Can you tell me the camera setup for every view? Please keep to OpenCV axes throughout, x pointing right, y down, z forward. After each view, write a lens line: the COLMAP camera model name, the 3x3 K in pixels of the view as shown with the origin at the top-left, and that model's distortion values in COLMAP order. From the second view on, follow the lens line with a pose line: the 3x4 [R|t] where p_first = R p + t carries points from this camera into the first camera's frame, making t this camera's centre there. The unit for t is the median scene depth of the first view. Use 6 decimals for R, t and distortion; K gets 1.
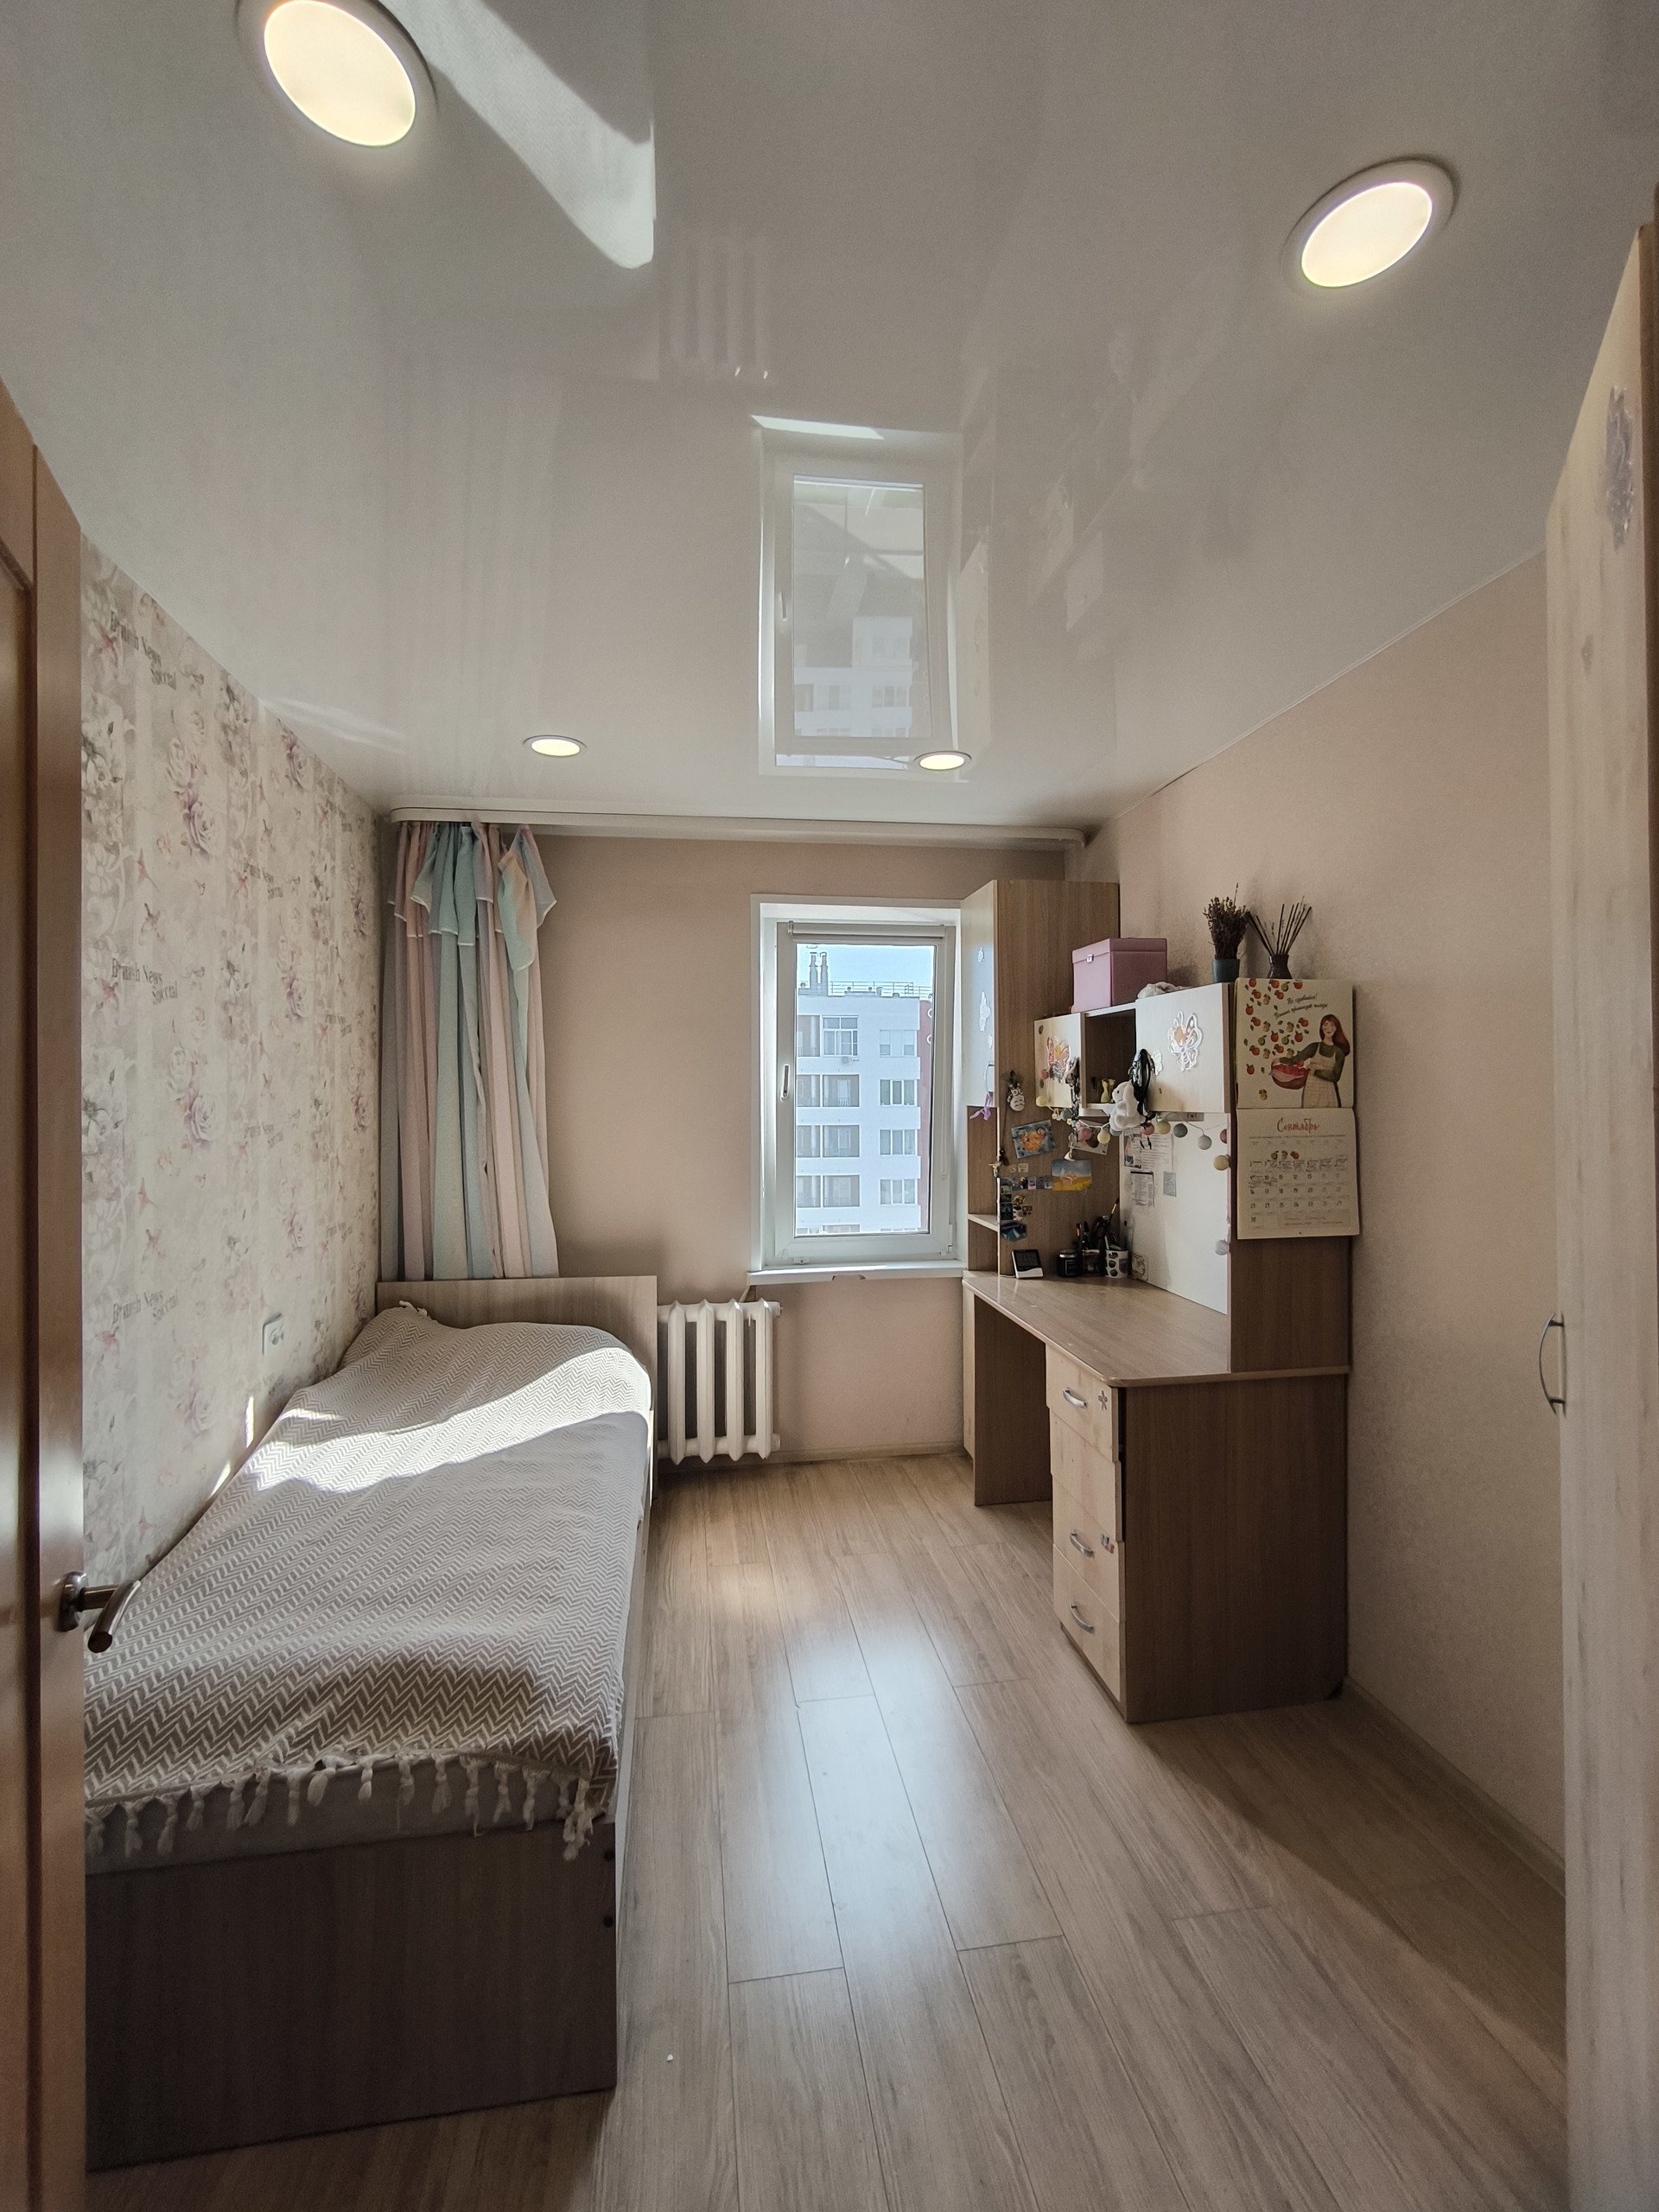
lens RADIAL K [[942.5, 0, 829.5], [0, 942.5, 1106.0], [0, 0, 1]] dist [-0.007461, 0.000446]
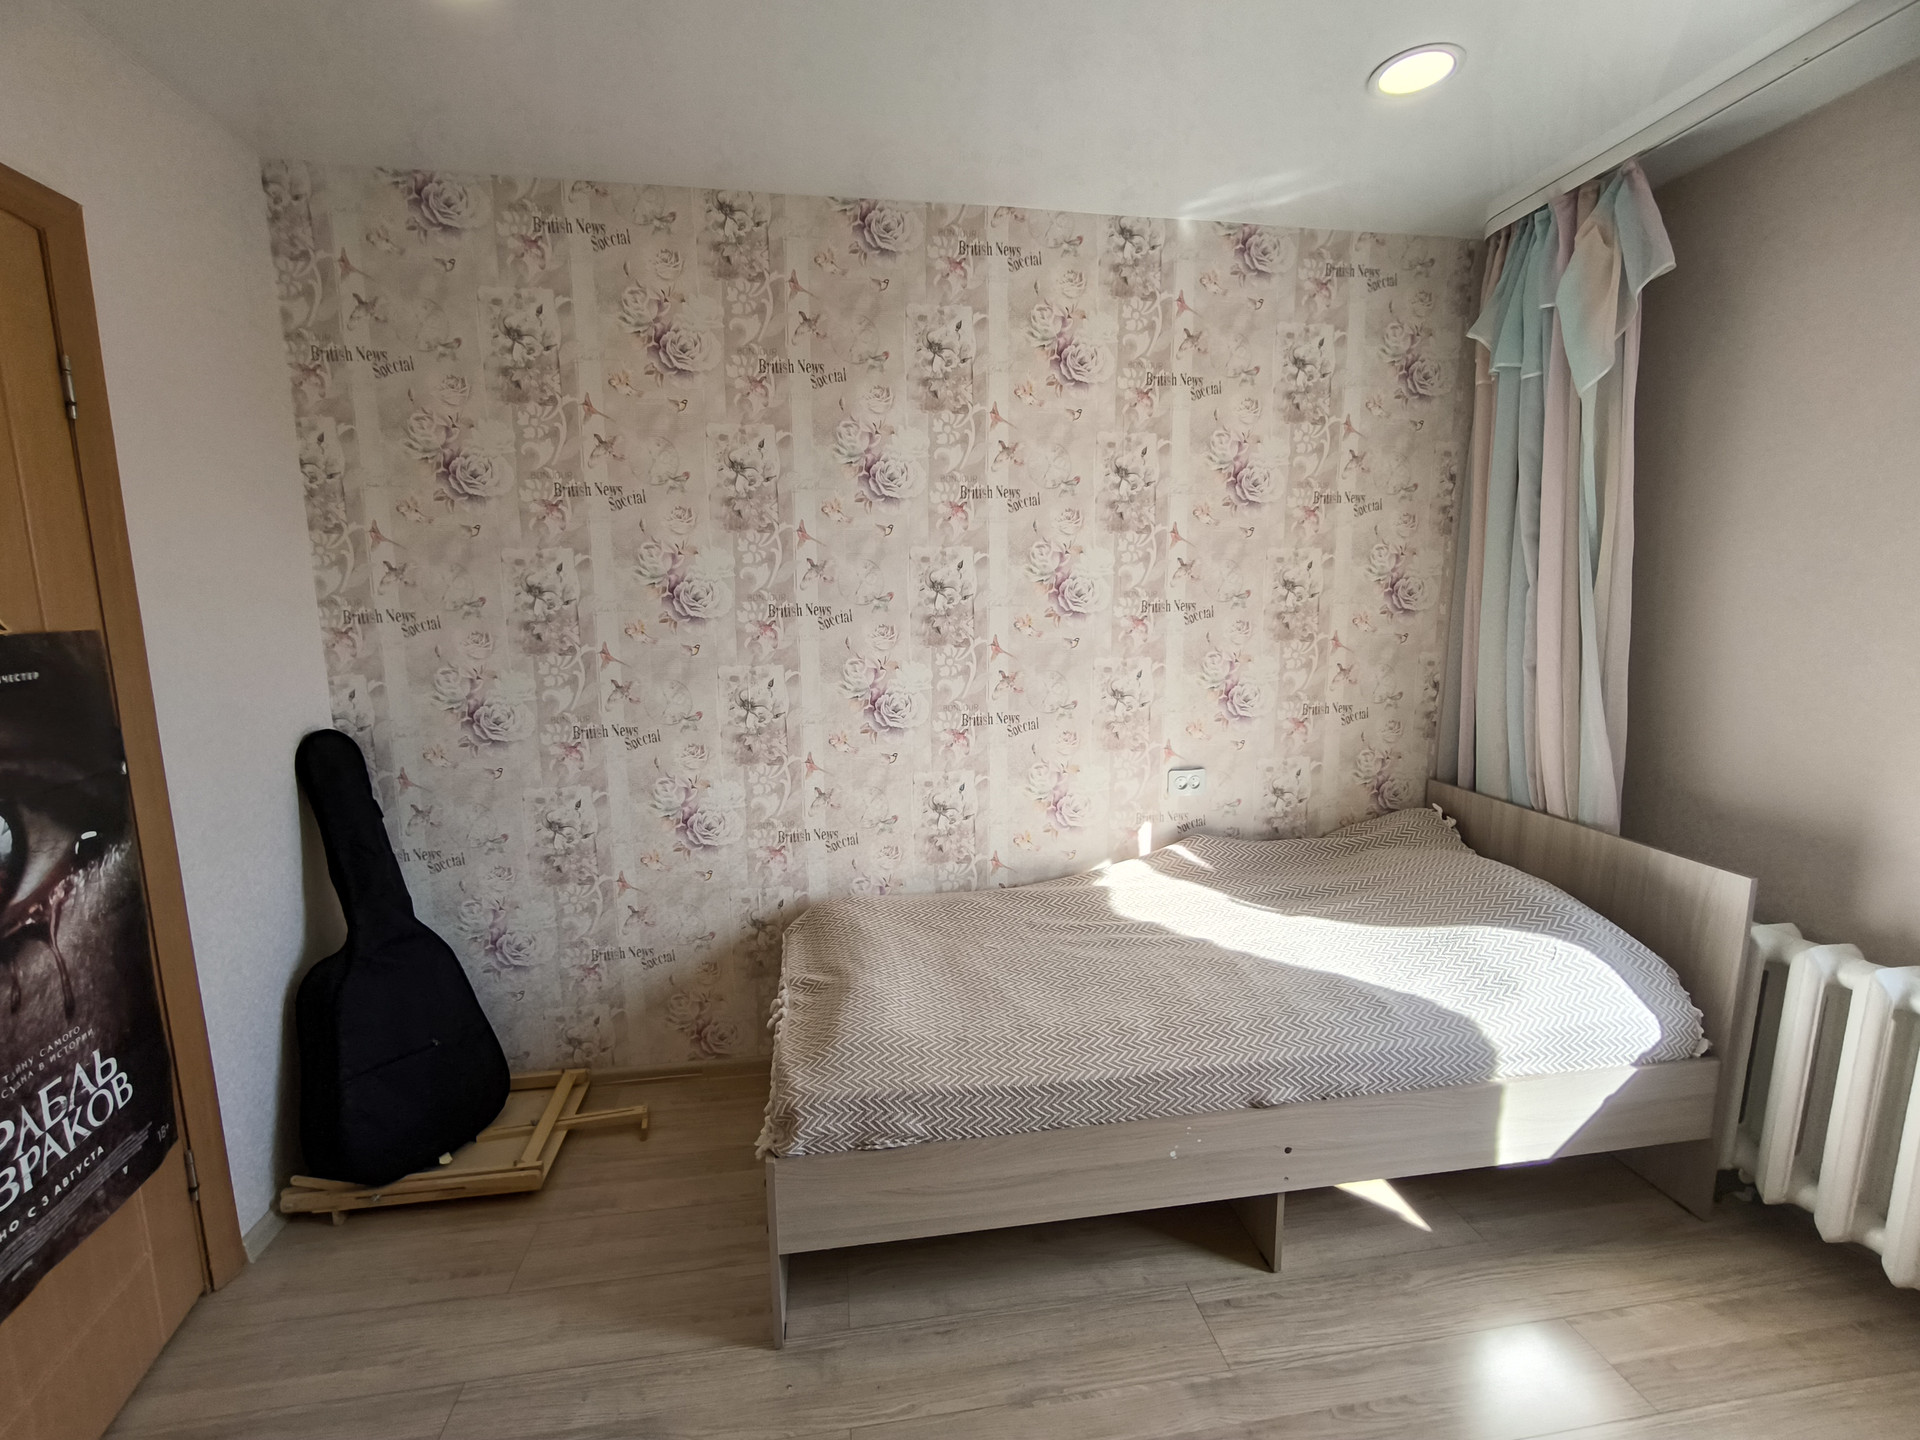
lens RADIAL K [[823.9, 0, 960.0], [0, 823.9, 720.0], [0, 0, 1]] dist [-0.019698, 0.000833]
pose [[-0.009483, 0.148901, -0.988807, 0.393309], [0.000110, 0.988851, 0.148907, 0.011119], [0.999955, 0.001303, -0.009393, 0.666628]]
